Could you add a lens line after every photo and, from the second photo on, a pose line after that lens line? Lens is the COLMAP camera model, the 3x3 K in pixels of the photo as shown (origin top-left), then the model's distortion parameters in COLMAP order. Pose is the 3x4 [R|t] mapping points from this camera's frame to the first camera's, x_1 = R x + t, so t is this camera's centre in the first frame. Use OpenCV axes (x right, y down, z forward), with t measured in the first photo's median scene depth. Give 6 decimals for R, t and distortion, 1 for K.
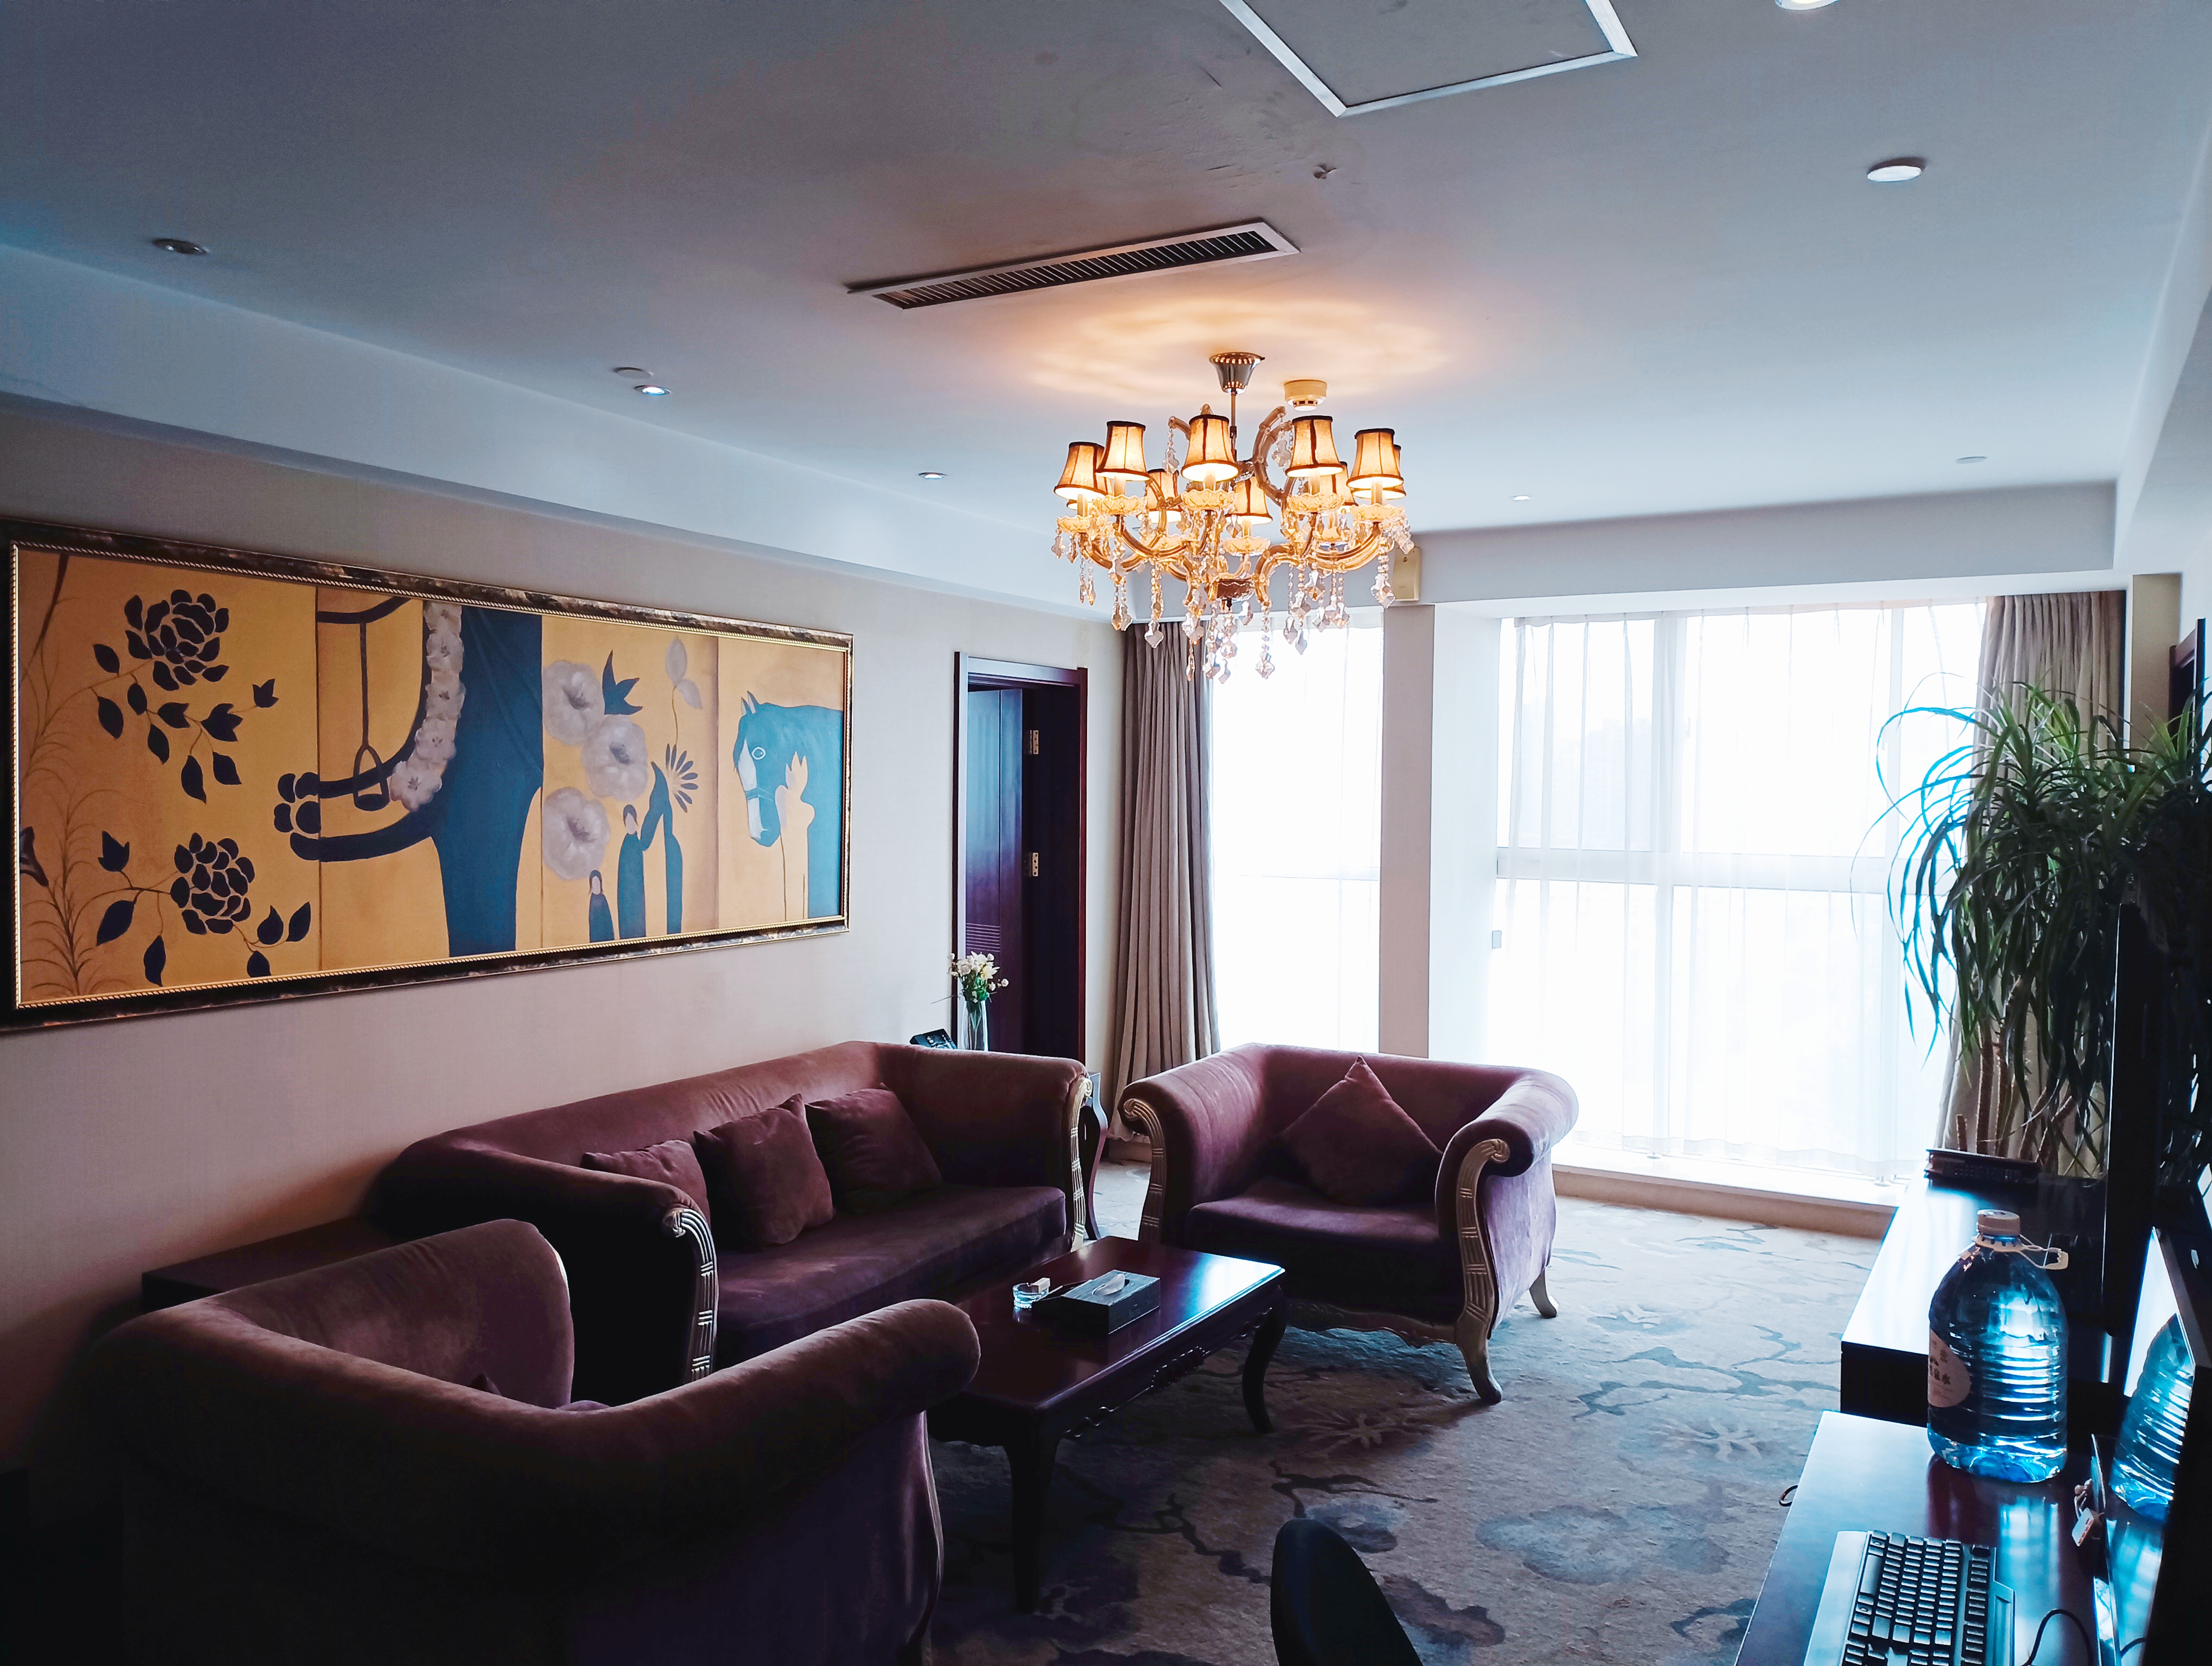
lens RADIAL K [[1659.4, 0, 1106.0], [0, 1659.4, 833.0], [0, 0, 1]] dist [0.107384, -0.134434]
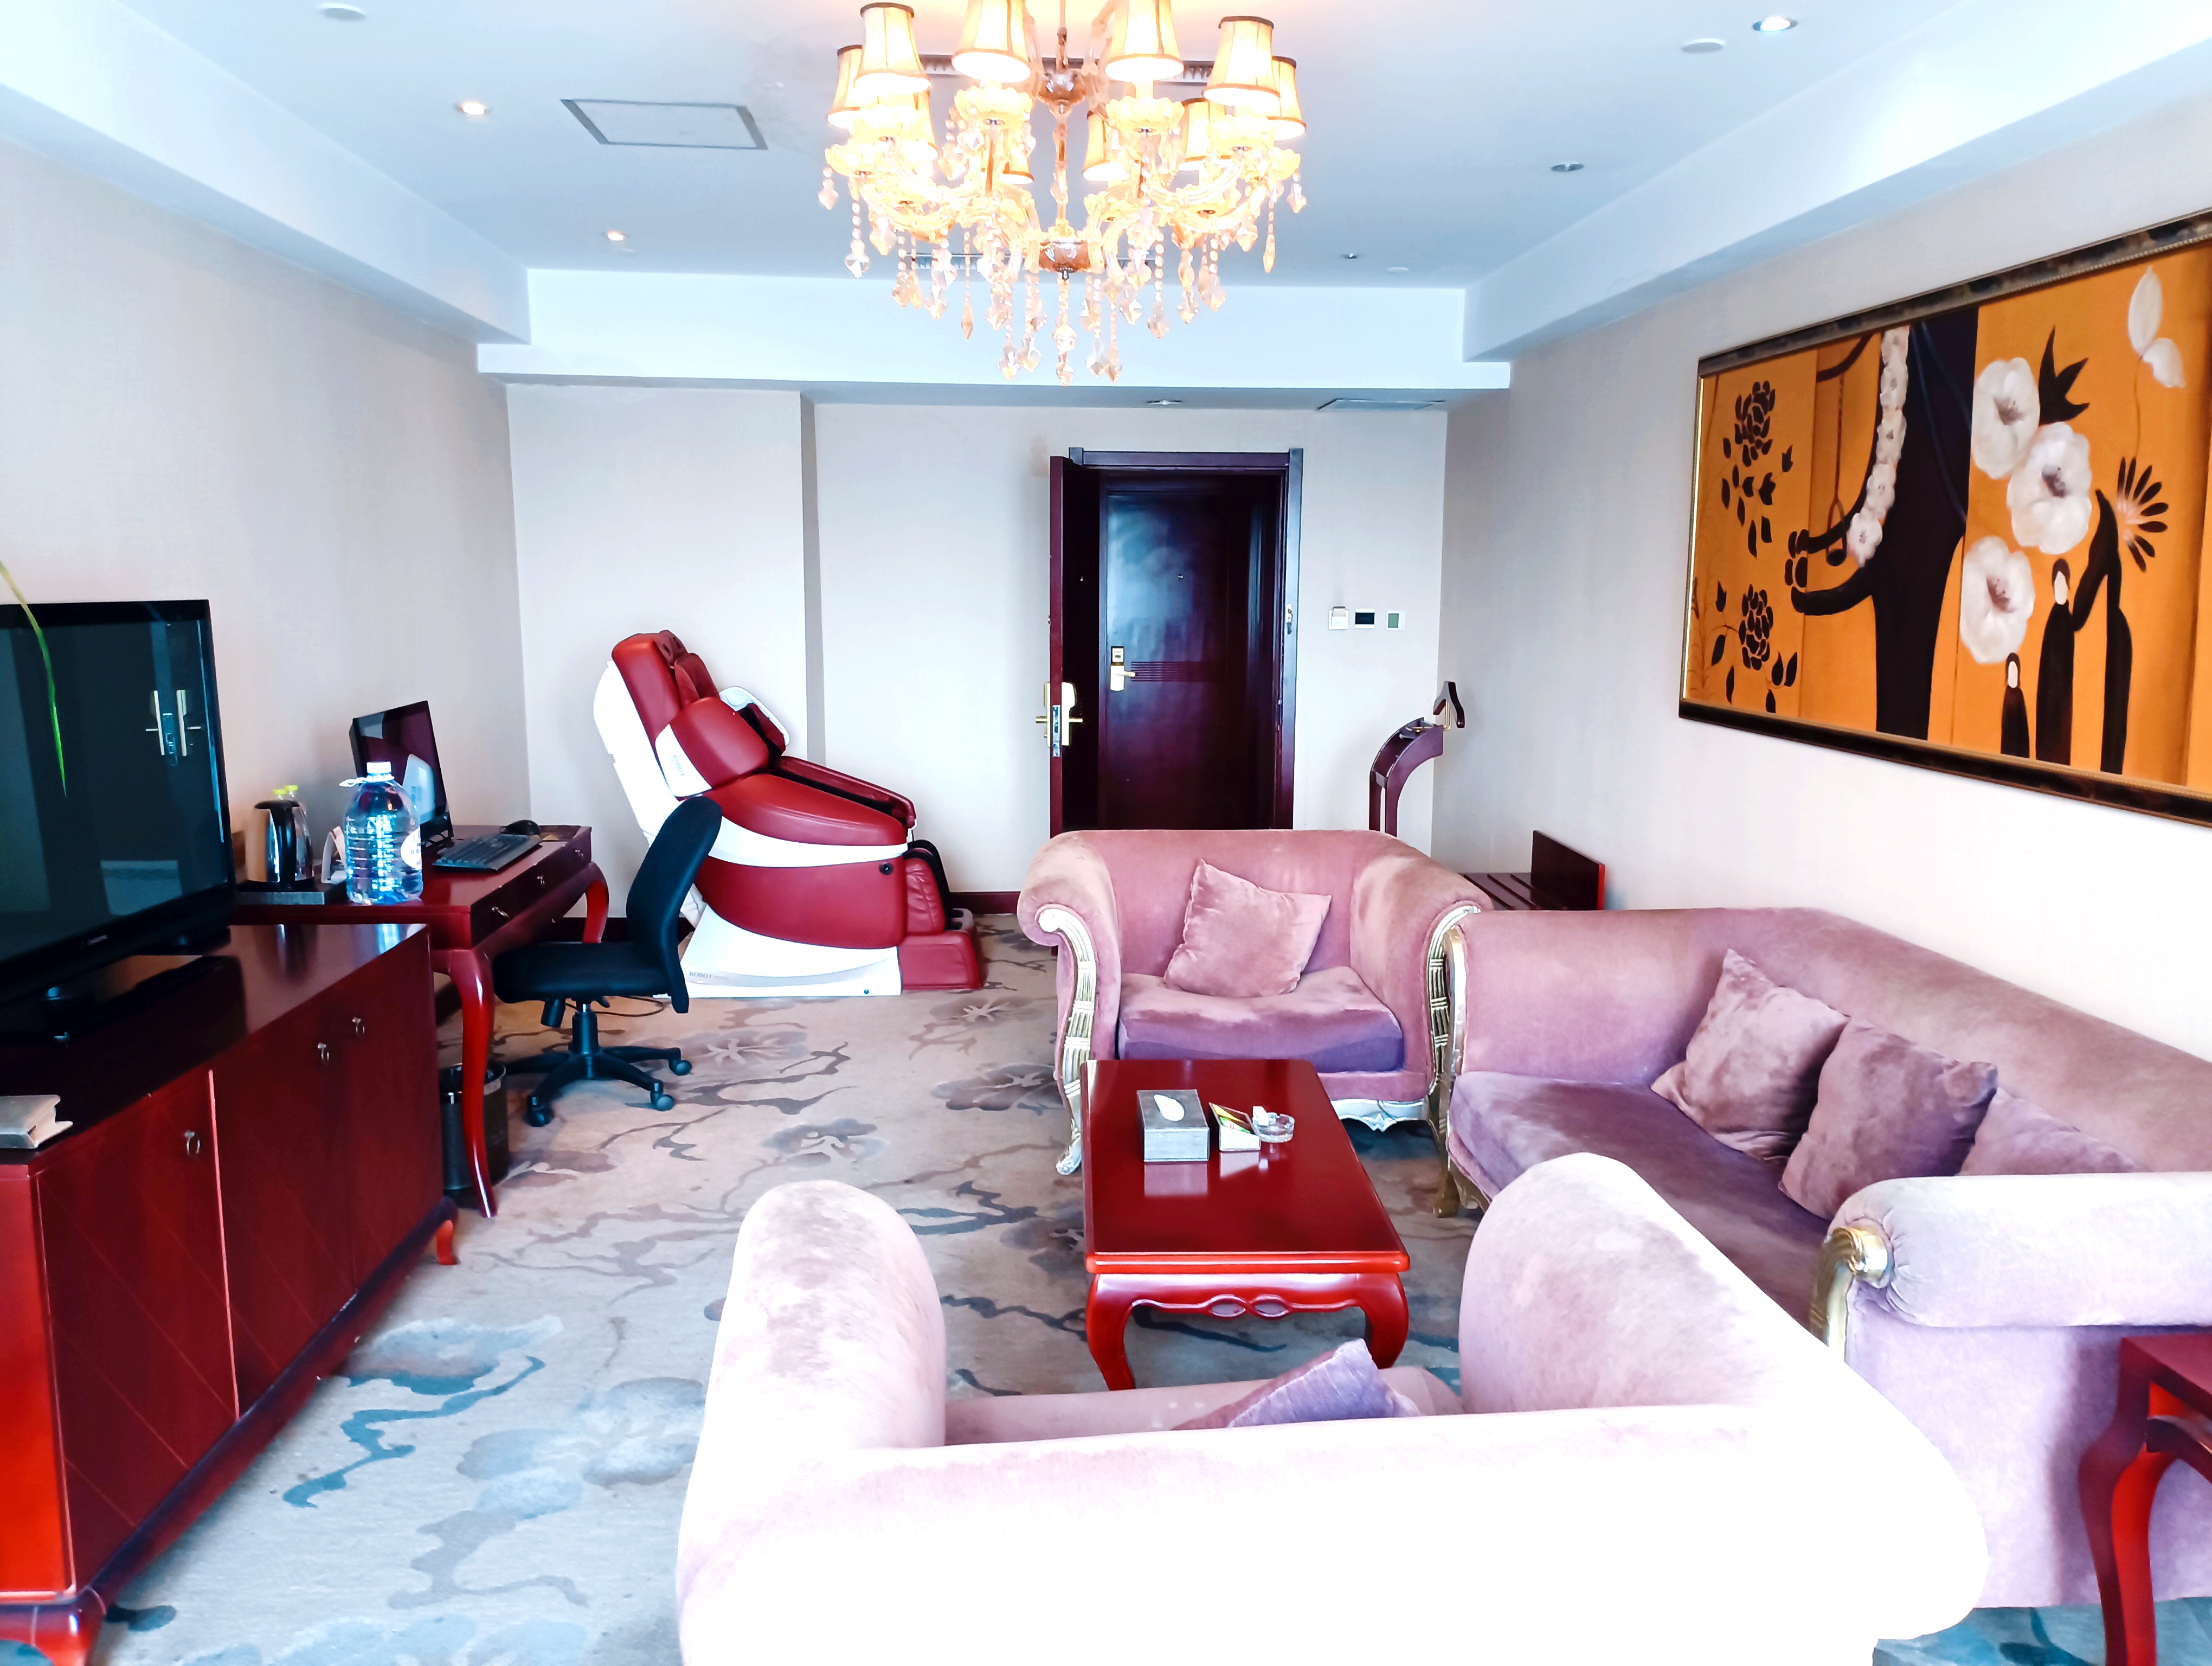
lens RADIAL K [[1659.4, 0, 1106.0], [0, 1659.4, 833.0], [0, 0, 1]] dist [0.107384, -0.134434]
pose [[-0.839642, 0.070709, -0.538517, 0.470153], [-0.028370, 0.984427, 0.173492, -0.018738], [0.542398, 0.160949, -0.824560, 1.610030]]
